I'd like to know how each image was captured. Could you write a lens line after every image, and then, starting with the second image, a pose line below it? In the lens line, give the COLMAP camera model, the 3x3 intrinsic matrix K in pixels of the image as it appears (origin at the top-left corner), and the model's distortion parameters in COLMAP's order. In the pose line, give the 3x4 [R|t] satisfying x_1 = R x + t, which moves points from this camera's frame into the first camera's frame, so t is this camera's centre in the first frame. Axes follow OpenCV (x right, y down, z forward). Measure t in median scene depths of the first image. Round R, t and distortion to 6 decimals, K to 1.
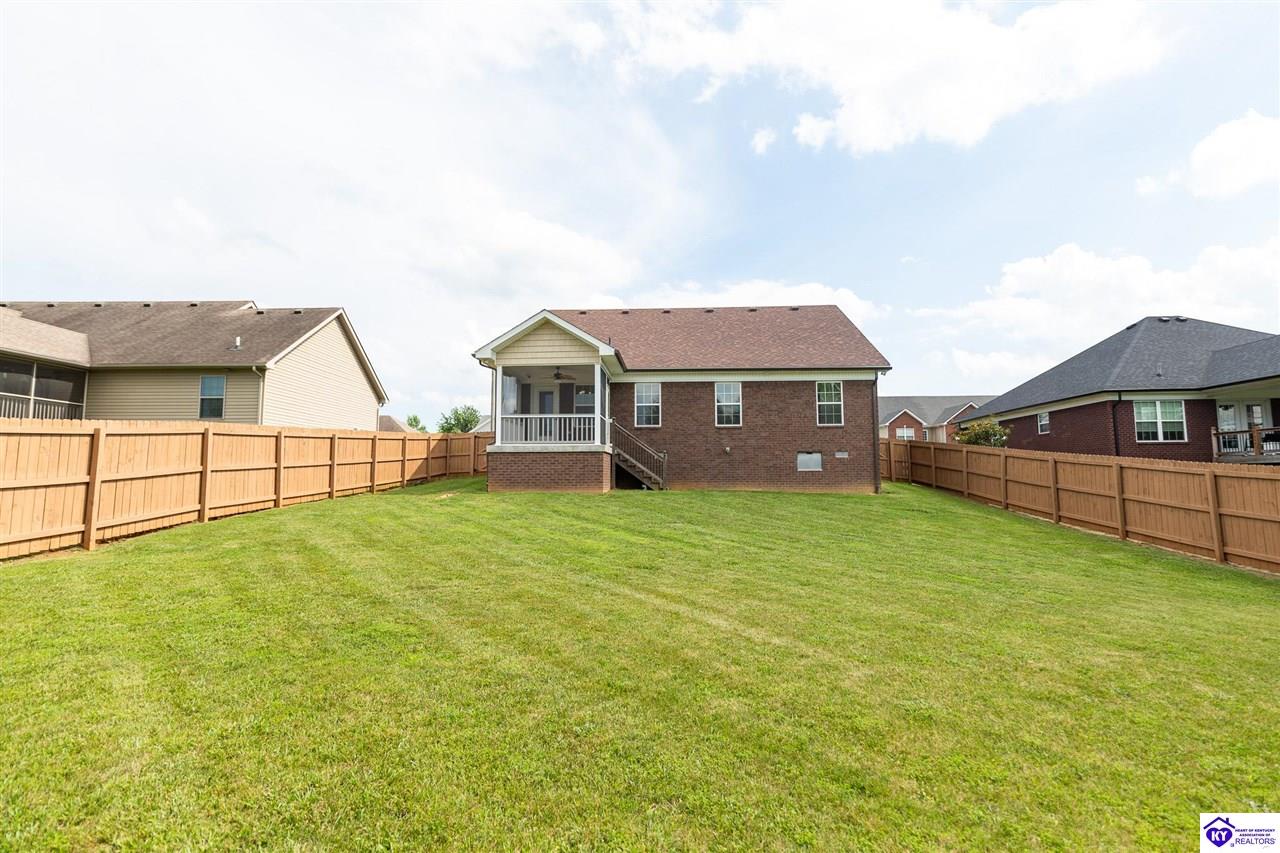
lens RADIAL K [[625.7, 0, 644.5], [0, 625.7, 421.6], [0, 0, 1]] dist [0.002242, -0.000572]
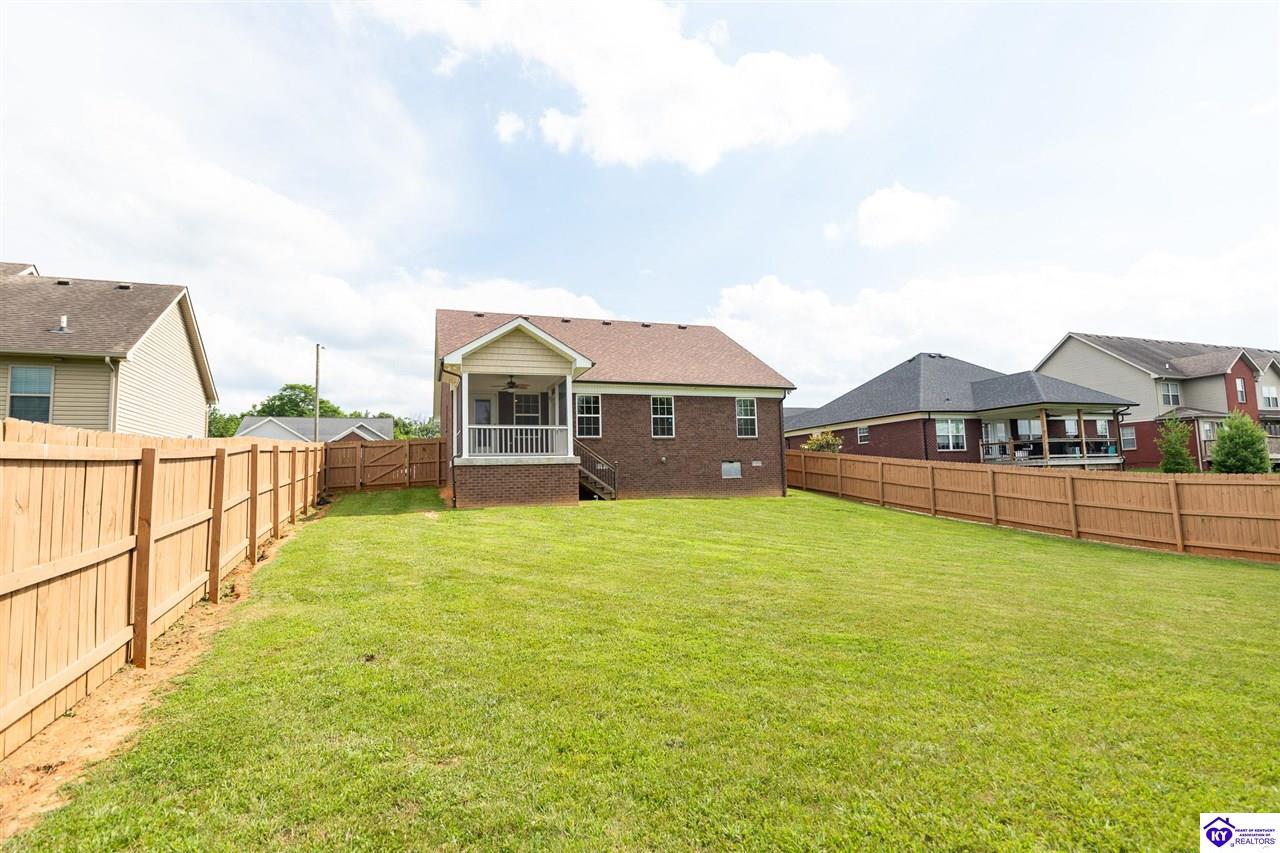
lens RADIAL K [[634.7, 0, 644.7], [0, 634.7, 427.1], [0, 0, 1]] dist [0.001813, 0.000132]
pose [[0.922634, 0.011503, 0.385505, -0.312443], [-0.012968, 0.999915, 0.001200, -0.011125], [-0.385459, -0.006106, 0.922705, 0.020567]]
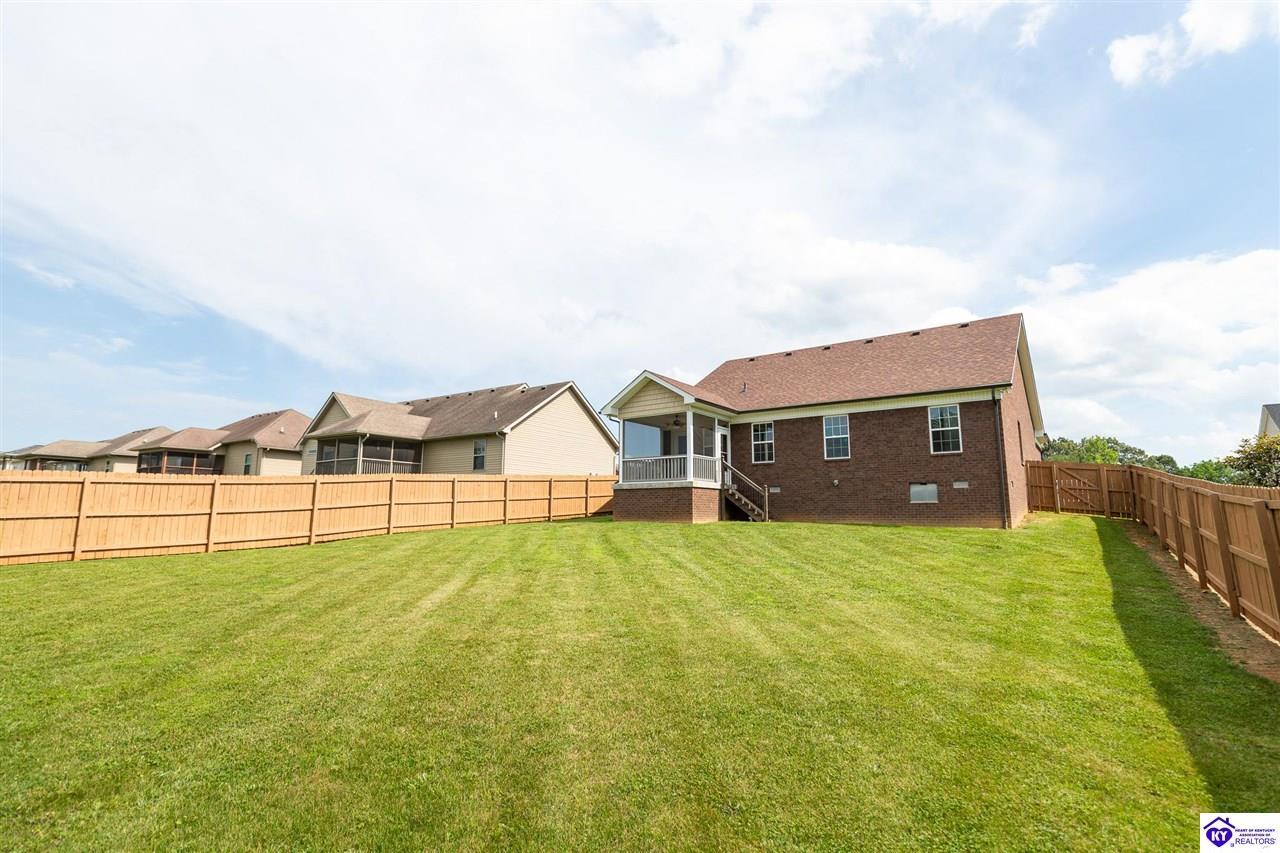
lens RADIAL K [[625.7, 0, 644.5], [0, 625.7, 421.6], [0, 0, 1]] dist [0.002242, -0.000572]
pose [[0.838950, -0.077693, -0.538634, 0.424578], [0.044390, 0.996228, -0.074557, 0.008914], [0.542395, 0.038640, 0.839234, -0.013163]]
